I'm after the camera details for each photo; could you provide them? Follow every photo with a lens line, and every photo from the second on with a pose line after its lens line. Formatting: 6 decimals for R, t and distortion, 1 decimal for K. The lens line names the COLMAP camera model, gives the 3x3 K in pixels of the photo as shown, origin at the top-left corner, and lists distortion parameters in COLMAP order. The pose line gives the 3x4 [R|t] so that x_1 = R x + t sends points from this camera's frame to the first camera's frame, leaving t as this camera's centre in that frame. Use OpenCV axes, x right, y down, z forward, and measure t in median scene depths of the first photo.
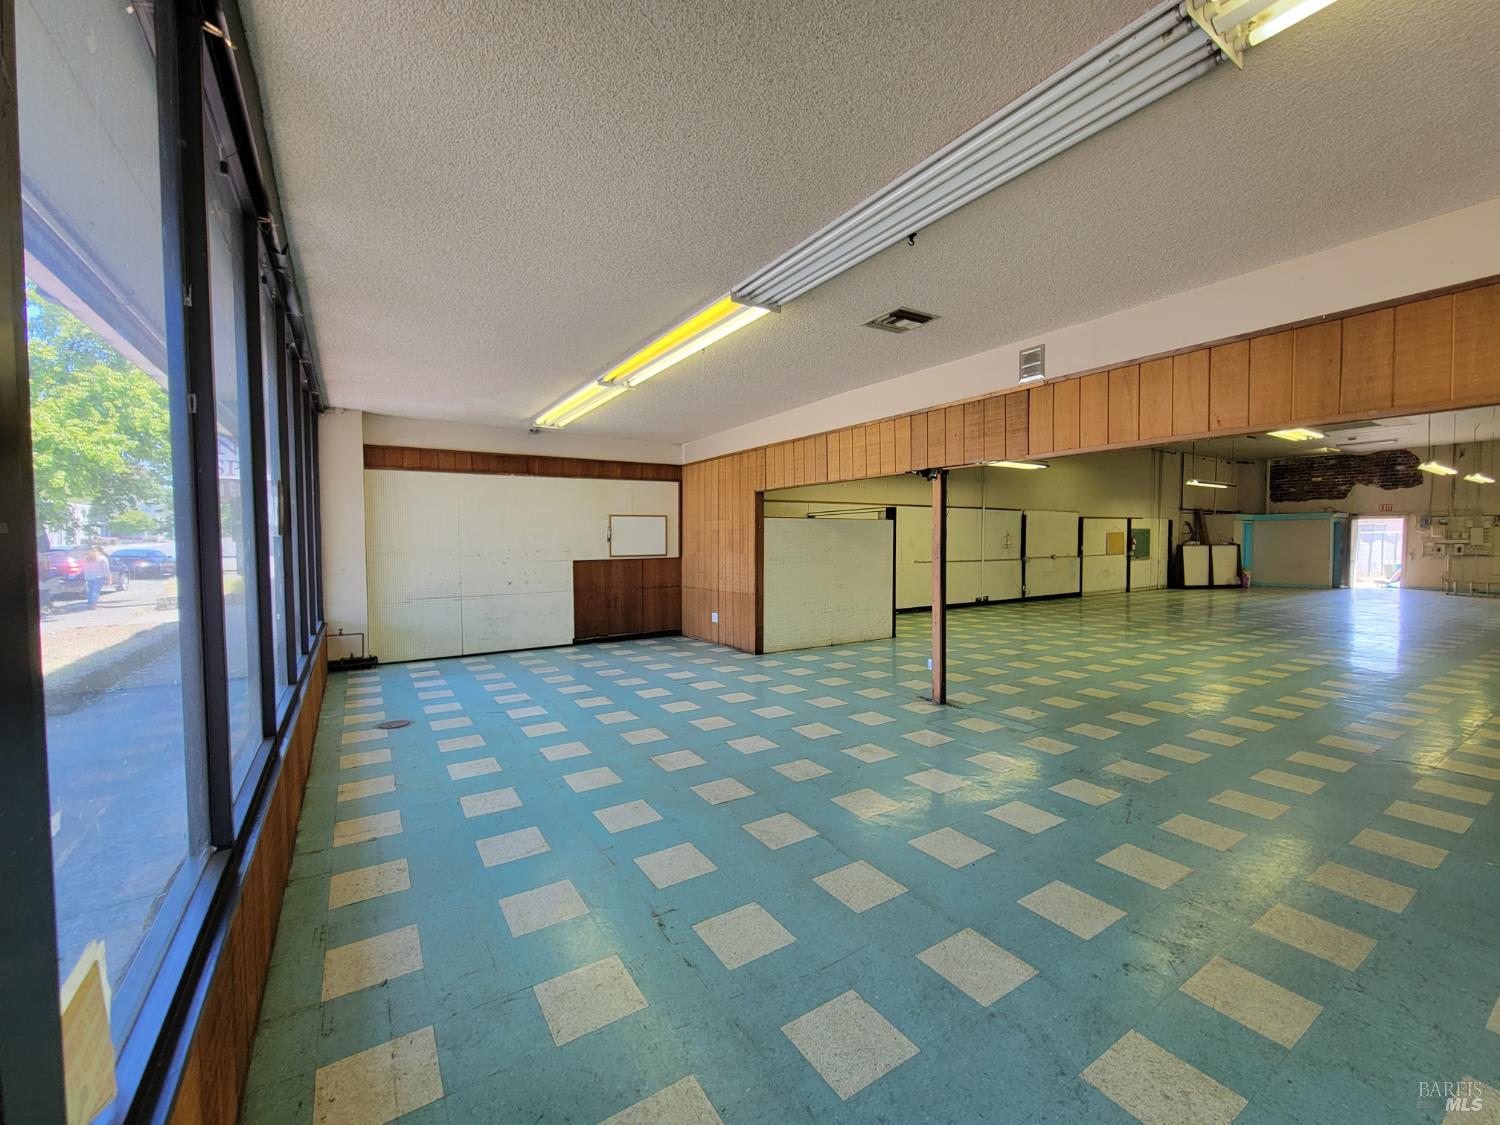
lens RADIAL K [[614.5, 0, 750.6], [0, 614.5, 561.7], [0, 0, 1]] dist [-0.000530, -0.001003]
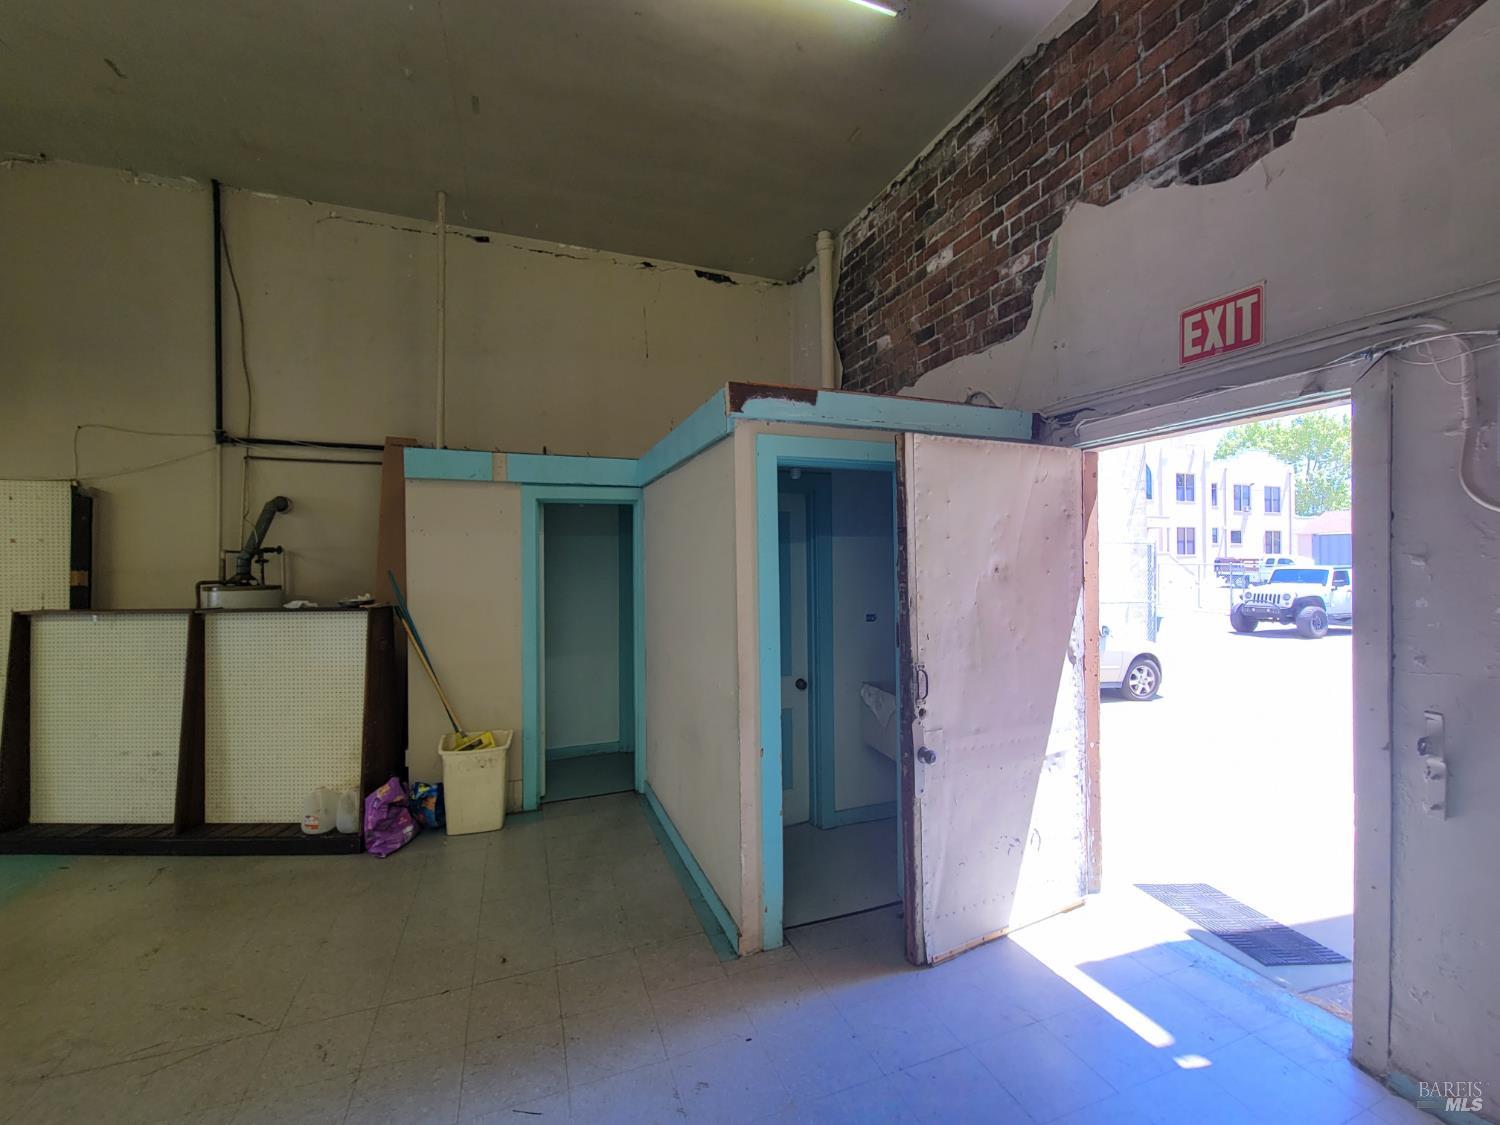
lens RADIAL K [[614.5, 0, 750.6], [0, 614.5, 561.7], [0, 0, 1]] dist [-0.000530, -0.001003]
pose [[0.979976, -0.002588, -0.199097, 2.147556], [-0.005048, 0.999271, -0.037836, -0.081311], [0.199050, 0.038083, 0.979249, 1.916819]]
